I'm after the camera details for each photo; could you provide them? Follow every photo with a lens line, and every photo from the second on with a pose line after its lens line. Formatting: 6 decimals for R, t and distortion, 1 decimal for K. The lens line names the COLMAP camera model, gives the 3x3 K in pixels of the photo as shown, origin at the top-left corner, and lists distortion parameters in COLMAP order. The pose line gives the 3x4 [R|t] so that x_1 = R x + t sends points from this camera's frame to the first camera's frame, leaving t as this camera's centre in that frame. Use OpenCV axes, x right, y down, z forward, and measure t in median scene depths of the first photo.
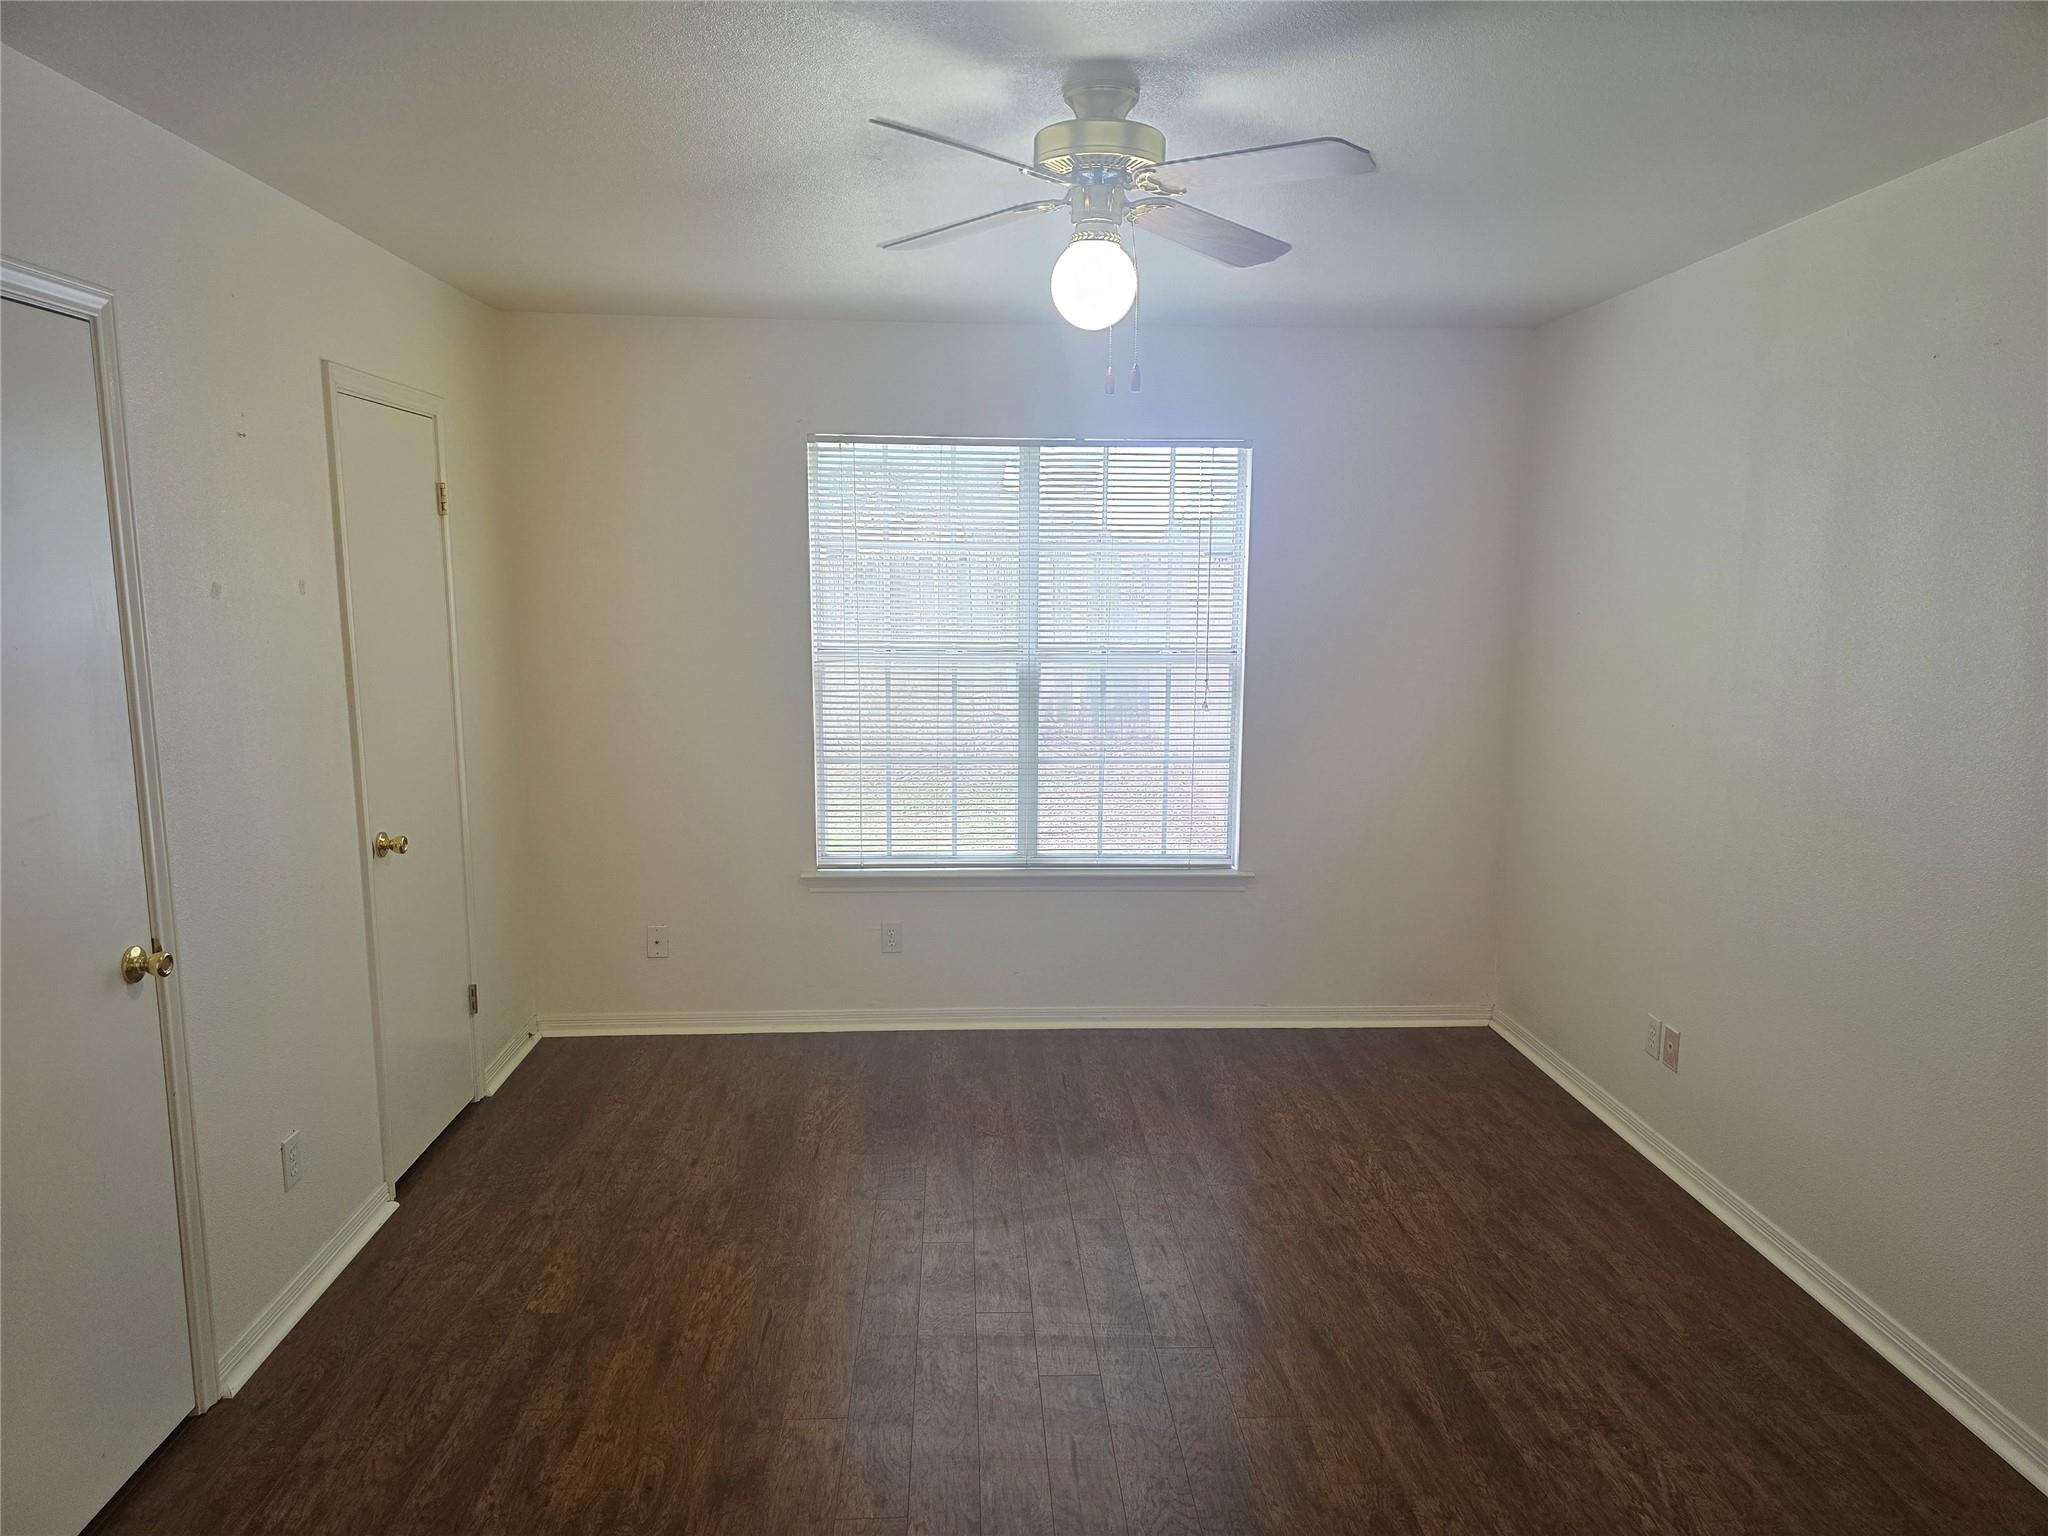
lens RADIAL K [[1386.5, 0, 1027.9], [0, 1386.5, 786.1], [0, 0, 1]] dist [0.073803, -0.077504]
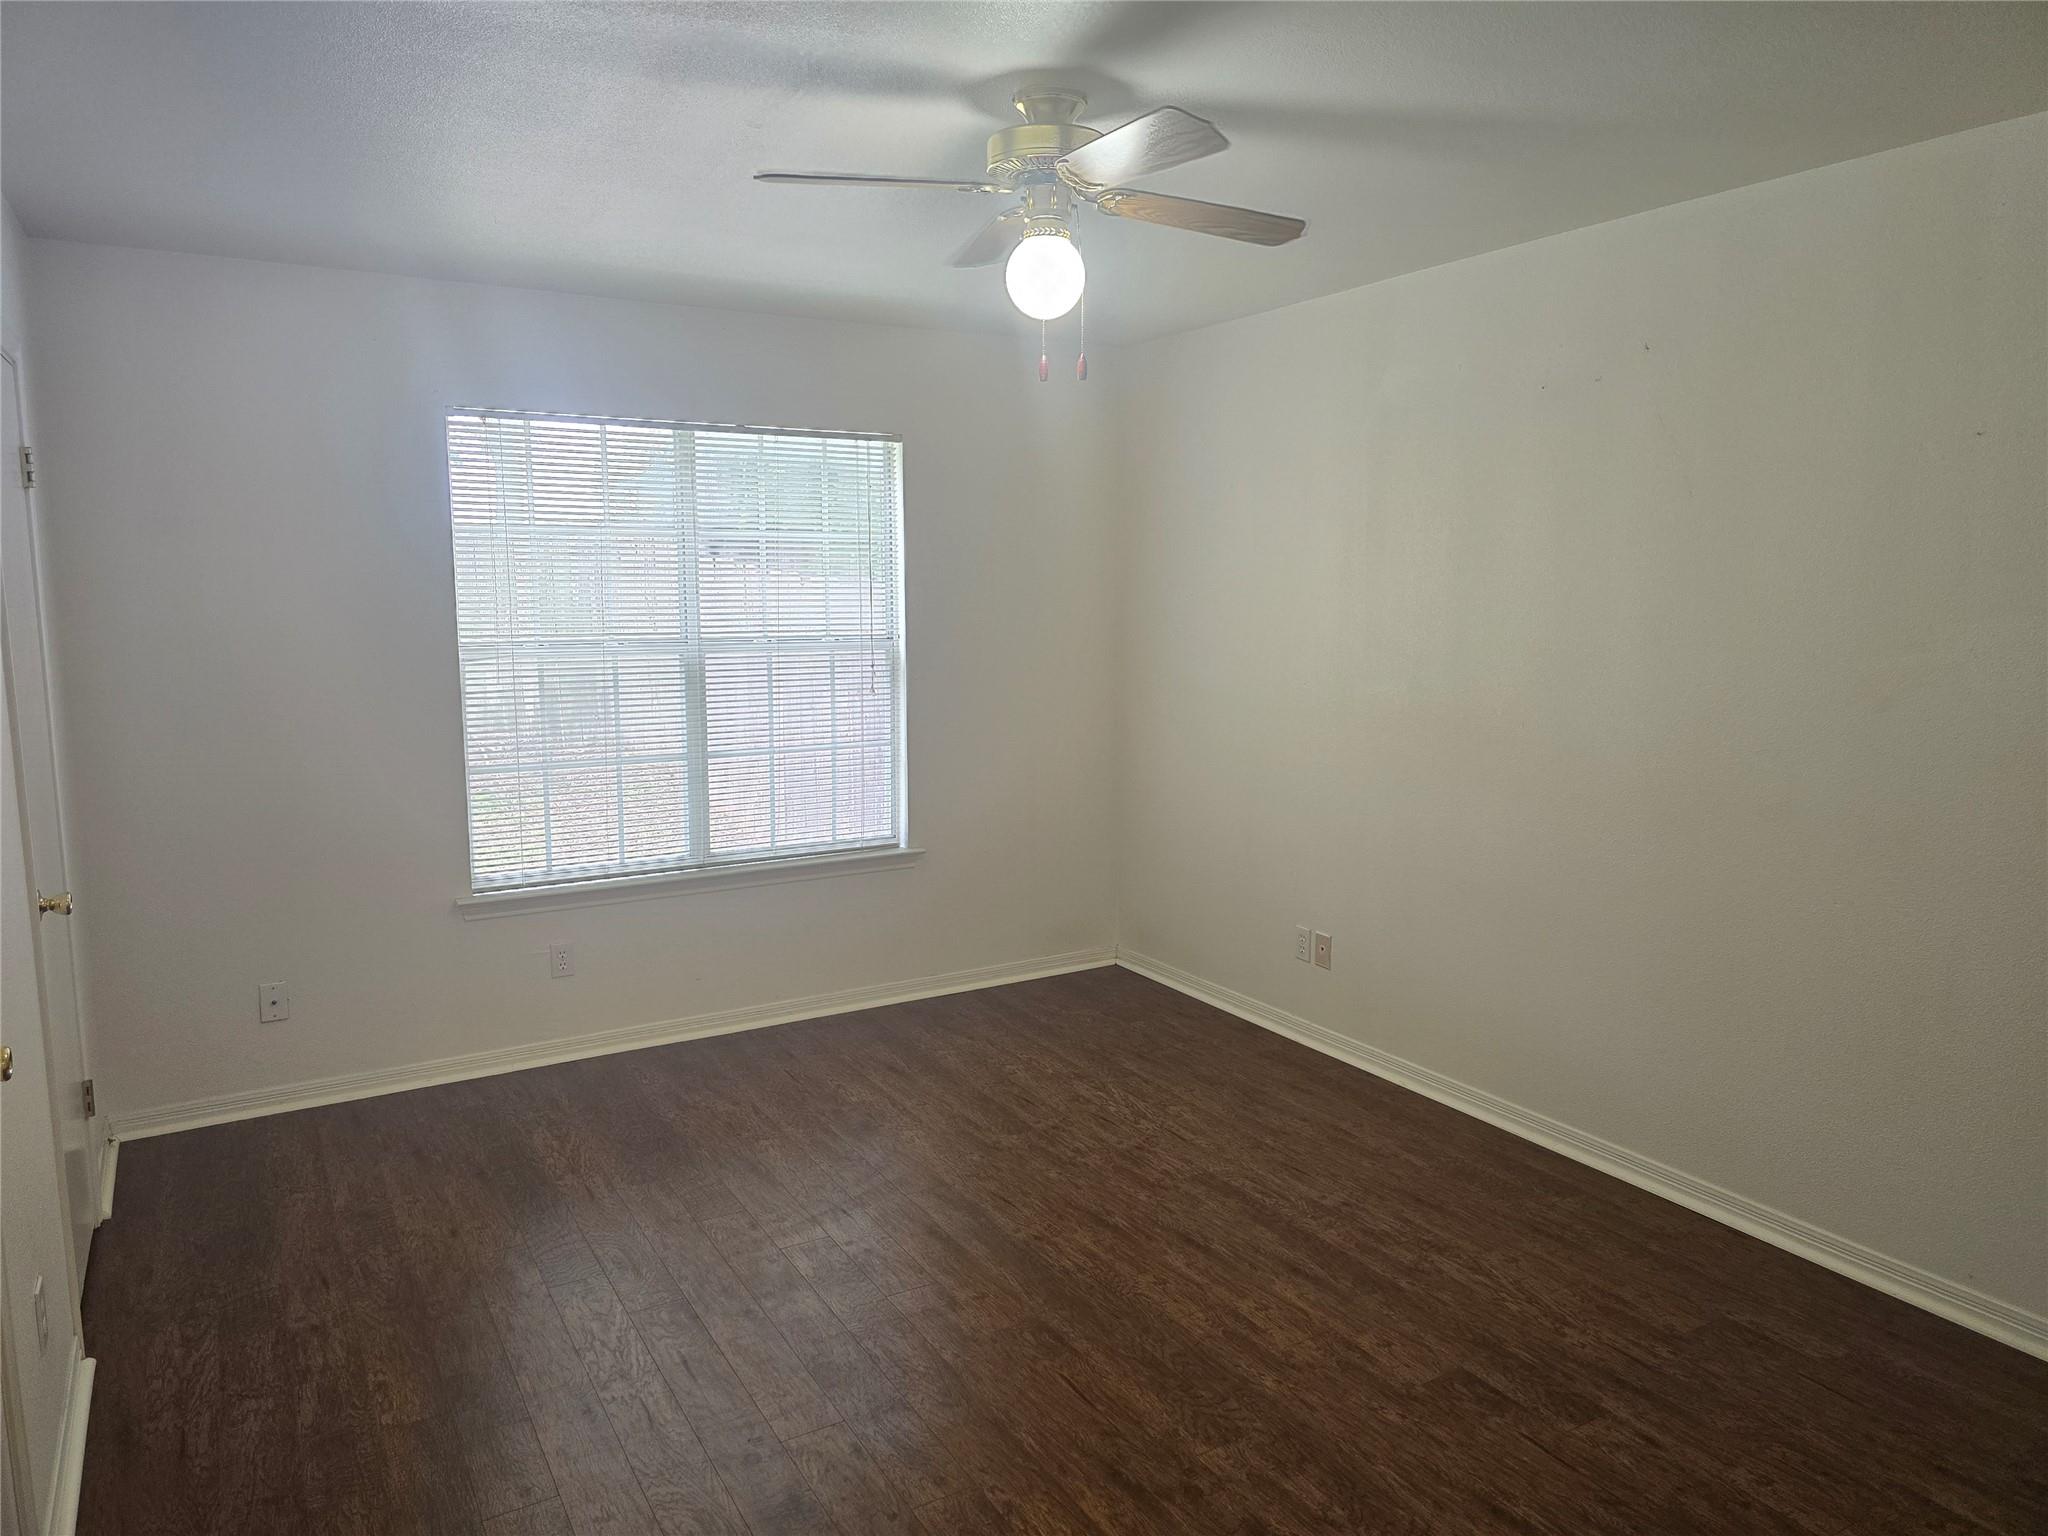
lens RADIAL K [[1387.2, 0, 1024.0], [0, 1387.2, 768.0], [0, 0, 1]] dist [0.071366, -0.076271]
pose [[0.886702, -0.072759, 0.456581, -0.271161], [0.079920, 0.996795, 0.003637, 0.005013], [-0.455382, 0.033265, 0.889674, 0.043069]]
